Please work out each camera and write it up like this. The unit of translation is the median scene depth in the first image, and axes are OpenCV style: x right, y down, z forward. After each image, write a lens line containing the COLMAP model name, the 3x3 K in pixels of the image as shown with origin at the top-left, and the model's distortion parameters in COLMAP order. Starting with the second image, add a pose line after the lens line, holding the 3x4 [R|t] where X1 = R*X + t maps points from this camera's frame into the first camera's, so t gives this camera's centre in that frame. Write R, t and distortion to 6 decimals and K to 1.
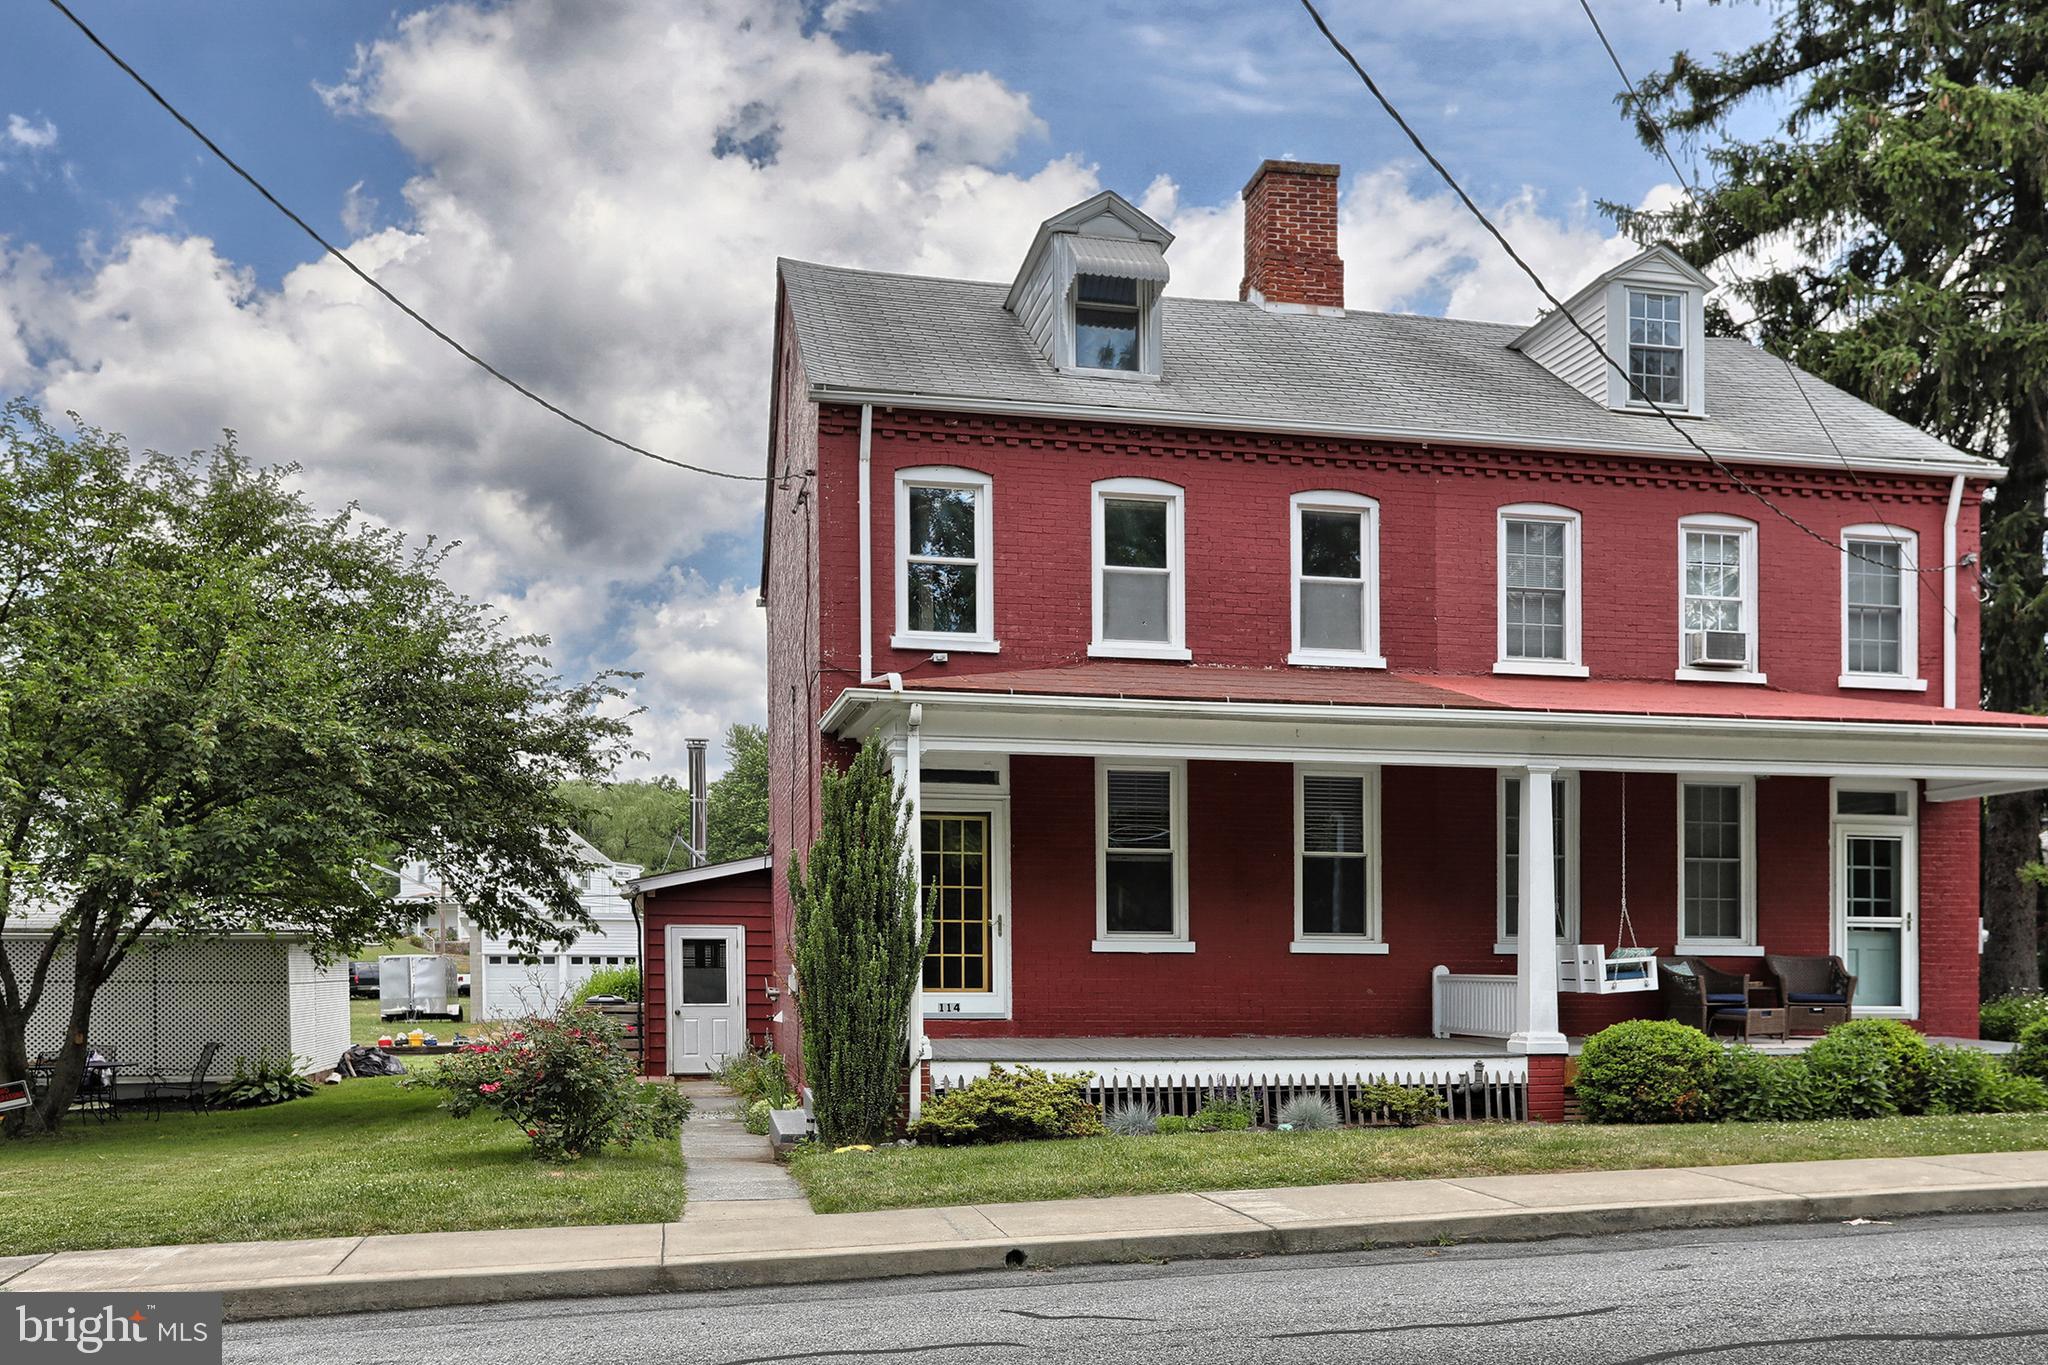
lens RADIAL K [[1814.3, 0, 1024.2], [0, 1814.3, 668.4], [0, 0, 1]] dist [-0.003865, 0.022789]
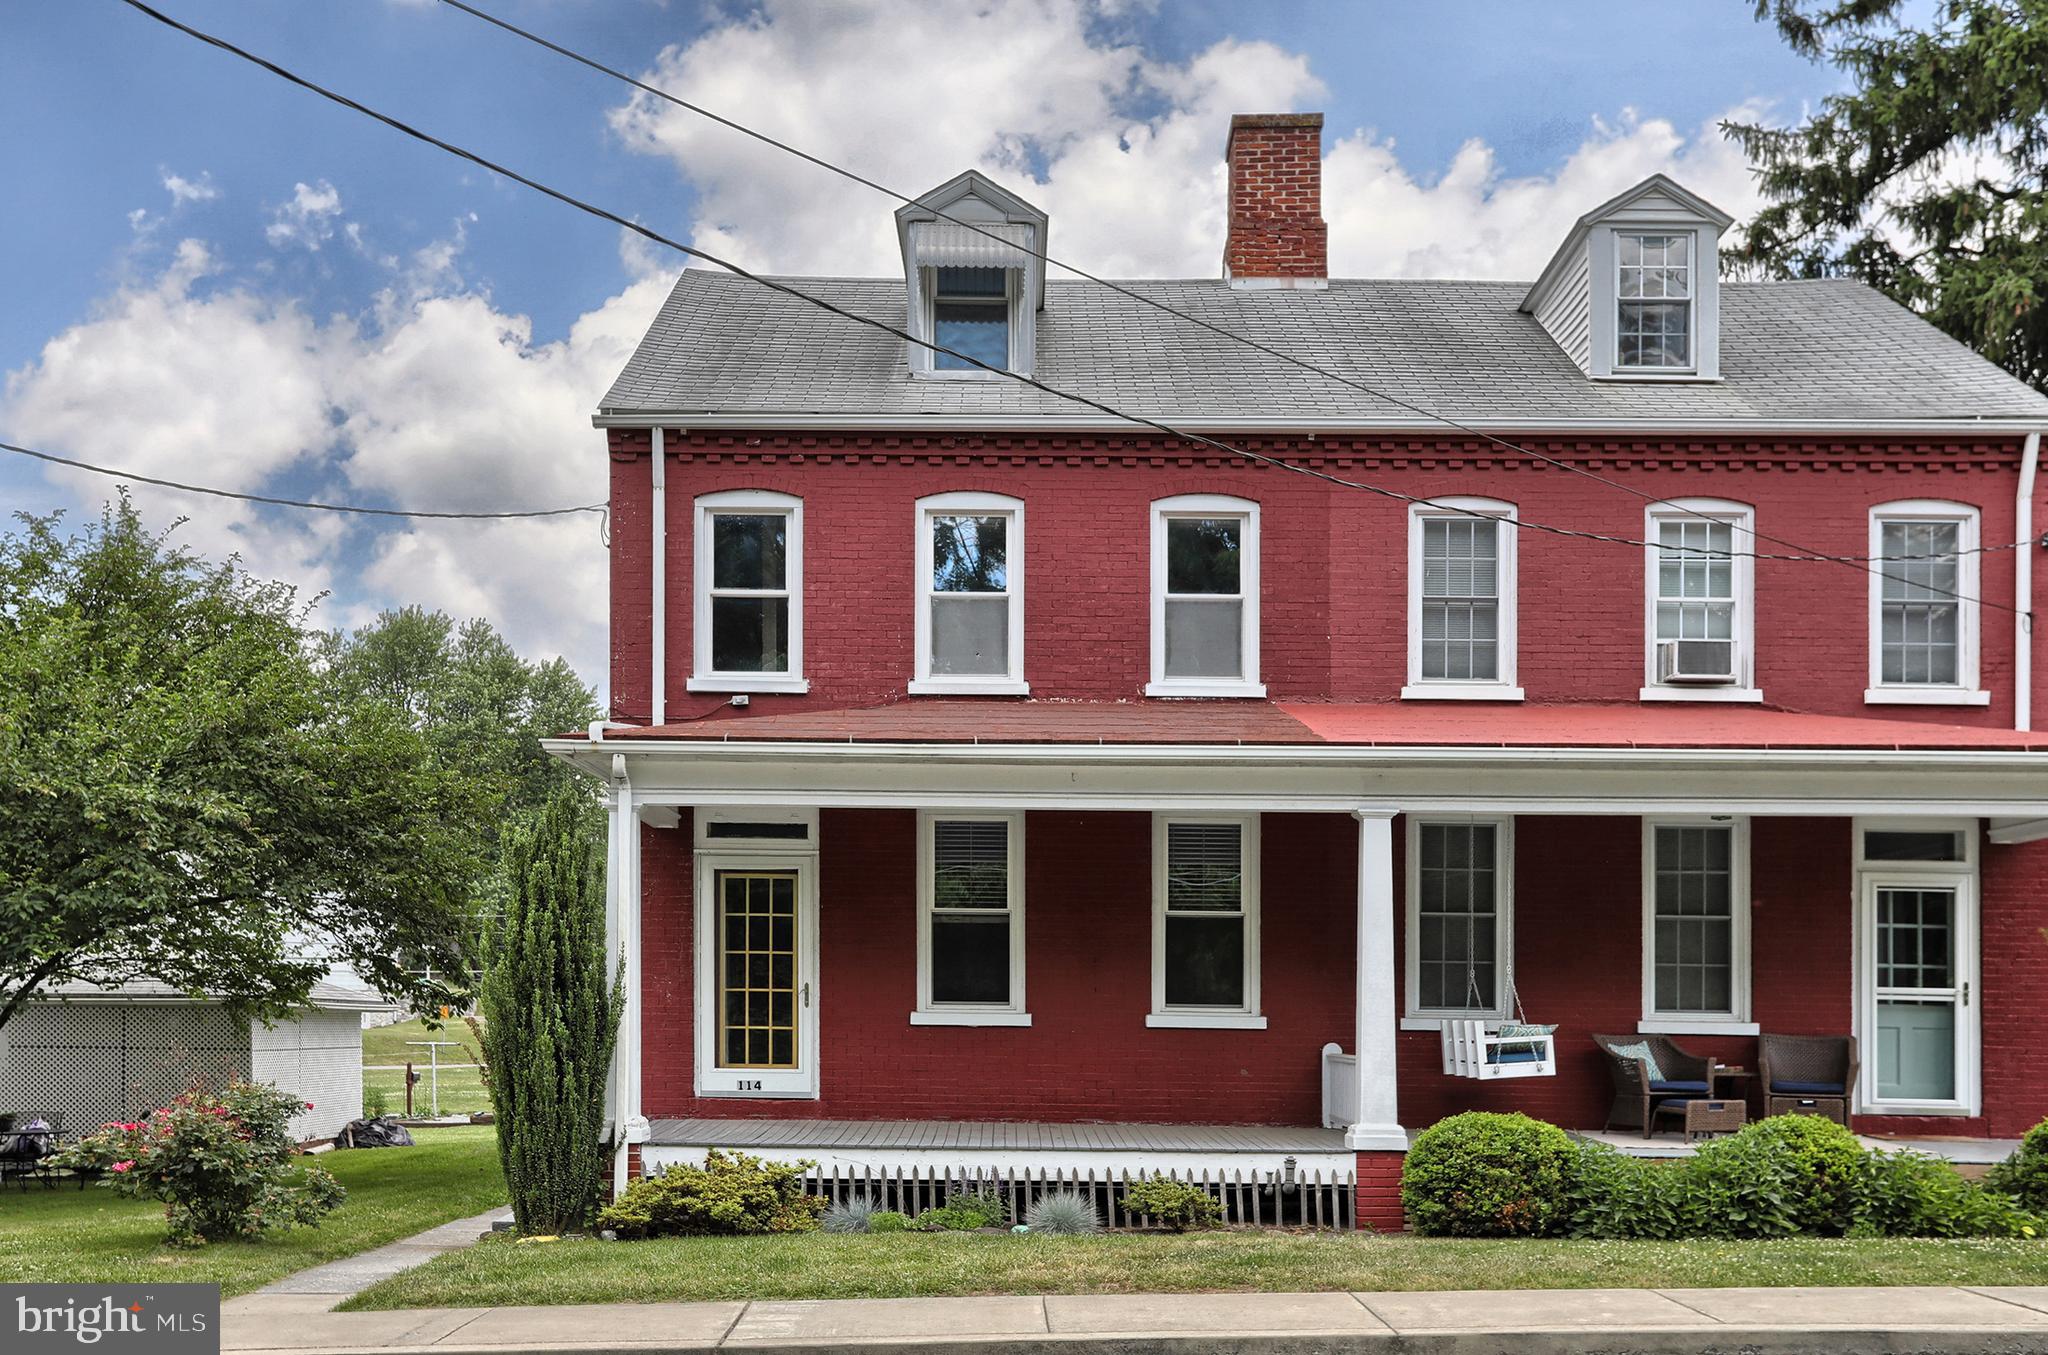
lens RADIAL K [[2016.8, 0, 1024.0], [0, 2016.8, 677.5], [0, 0, 1]] dist [0.013814, 0.032589]
pose [[0.976212, -0.030205, -0.214702, 0.302594], [0.028151, 0.999524, -0.012618, -0.000518], [0.214981, 0.006273, 0.976598, 0.039284]]
